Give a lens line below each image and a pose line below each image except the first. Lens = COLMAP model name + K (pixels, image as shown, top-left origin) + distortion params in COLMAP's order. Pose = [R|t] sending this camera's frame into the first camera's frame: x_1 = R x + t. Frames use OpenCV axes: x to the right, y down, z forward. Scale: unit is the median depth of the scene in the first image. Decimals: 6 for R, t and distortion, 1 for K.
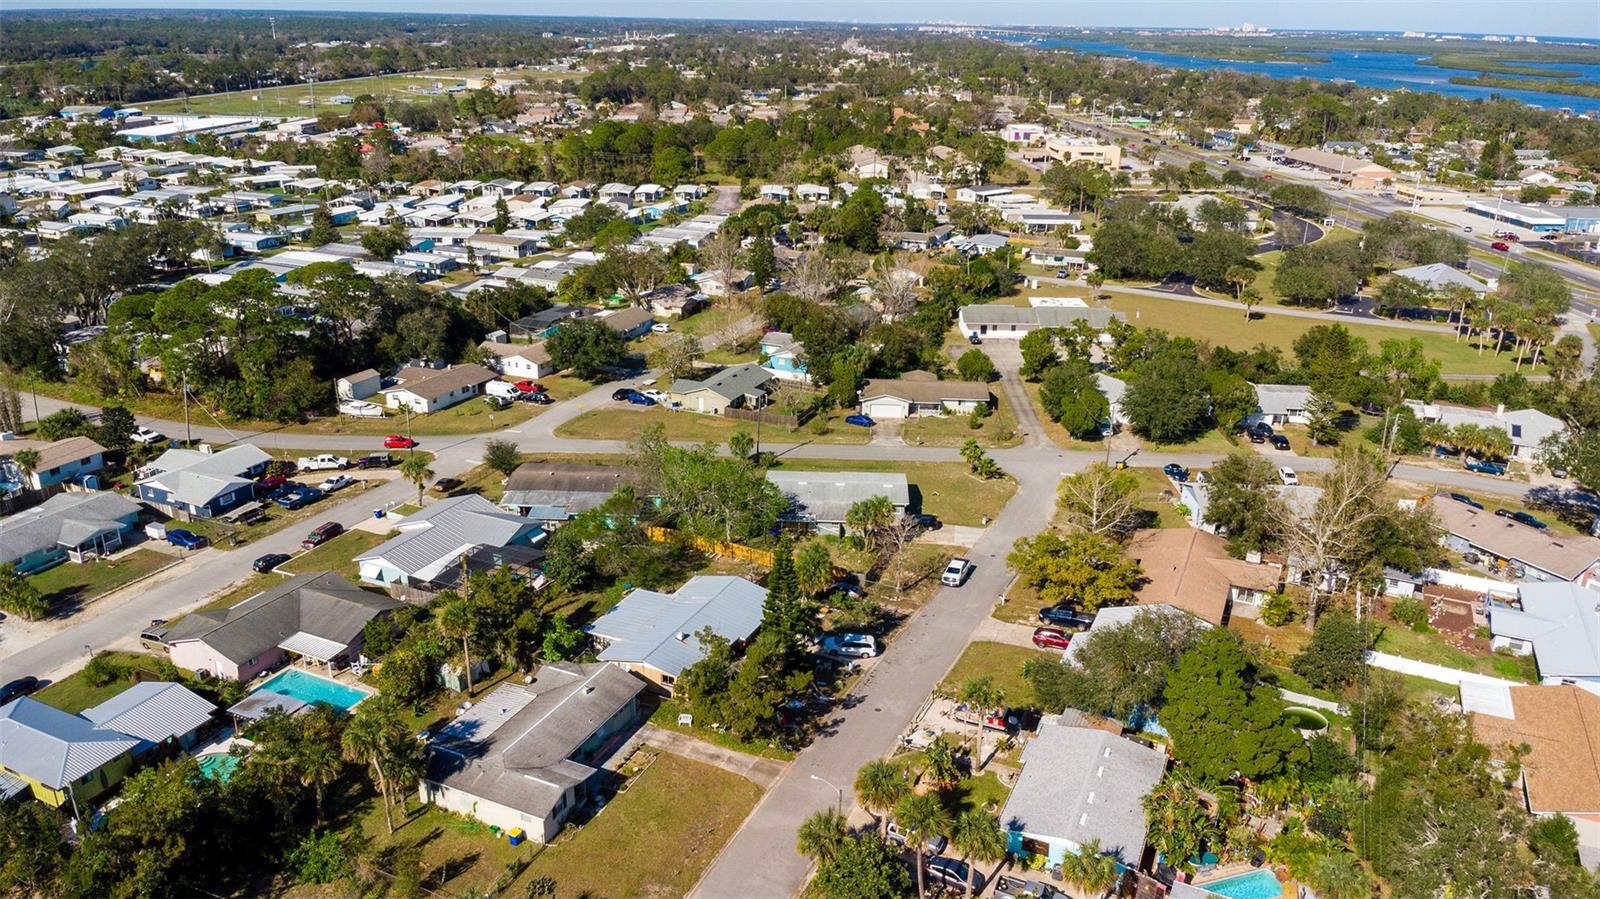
lens RADIAL K [[1155.5, 0, 800.0], [0, 1155.5, 449.5], [0, 0, 1]] dist [0.035019, -0.049797]
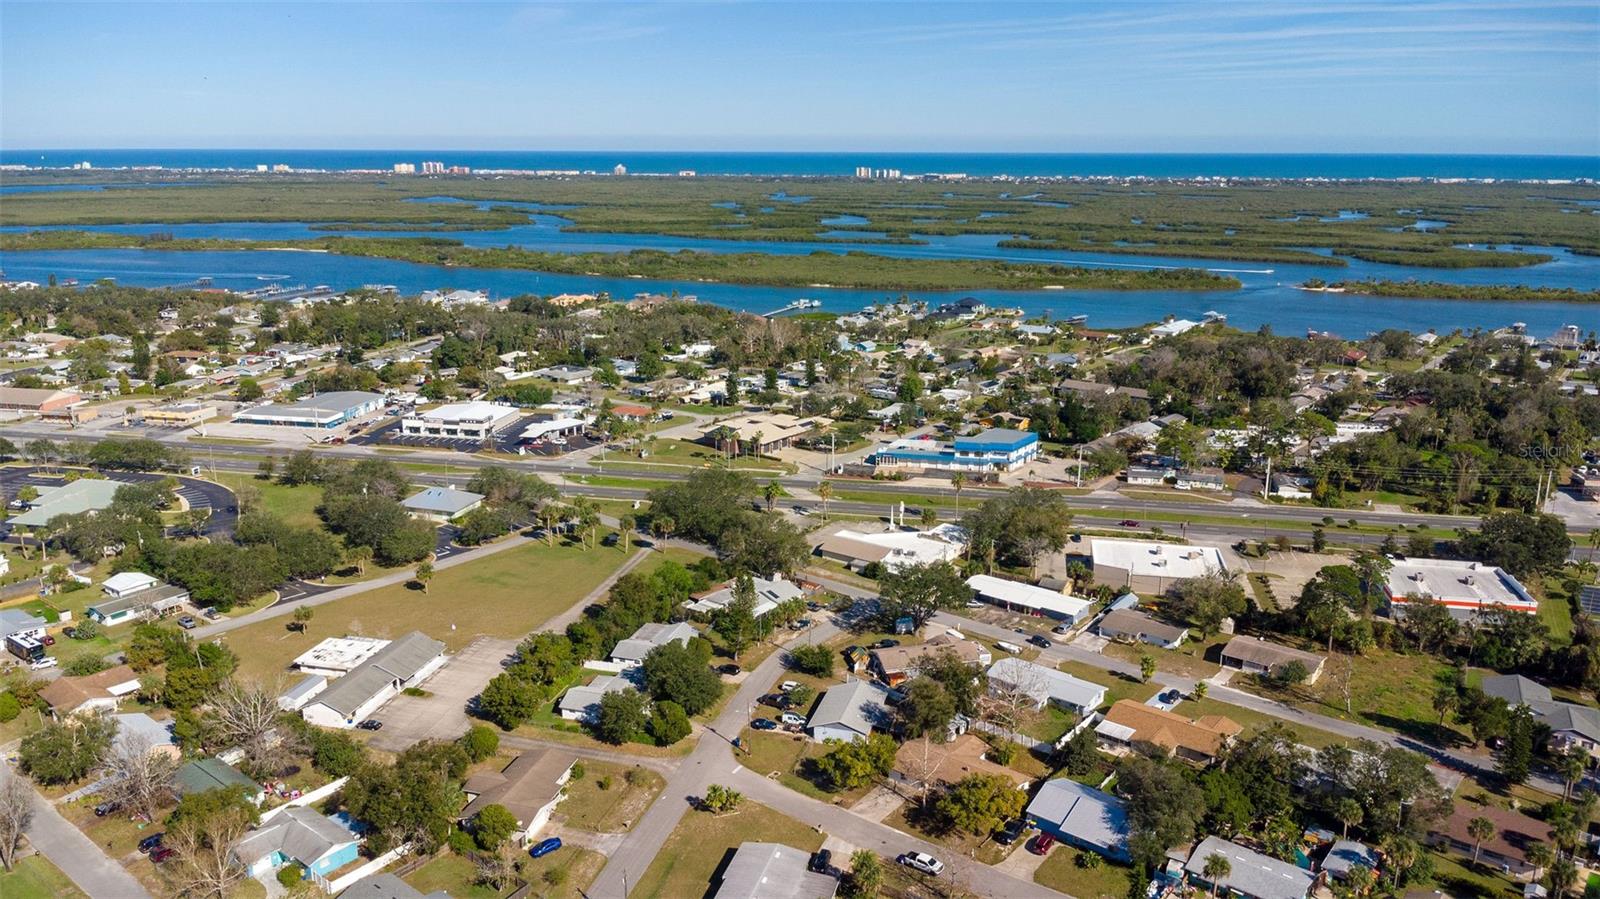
lens RADIAL K [[1155.9, 0, 800.0], [0, 1155.9, 449.5], [0, 0, 1]] dist [0.027630, -0.030542]
pose [[0.239544, -0.261044, 0.935134, -0.635506], [0.339654, 0.924844, 0.171166, -0.379448], [-0.909535, 0.276620, 0.310205, 0.396728]]
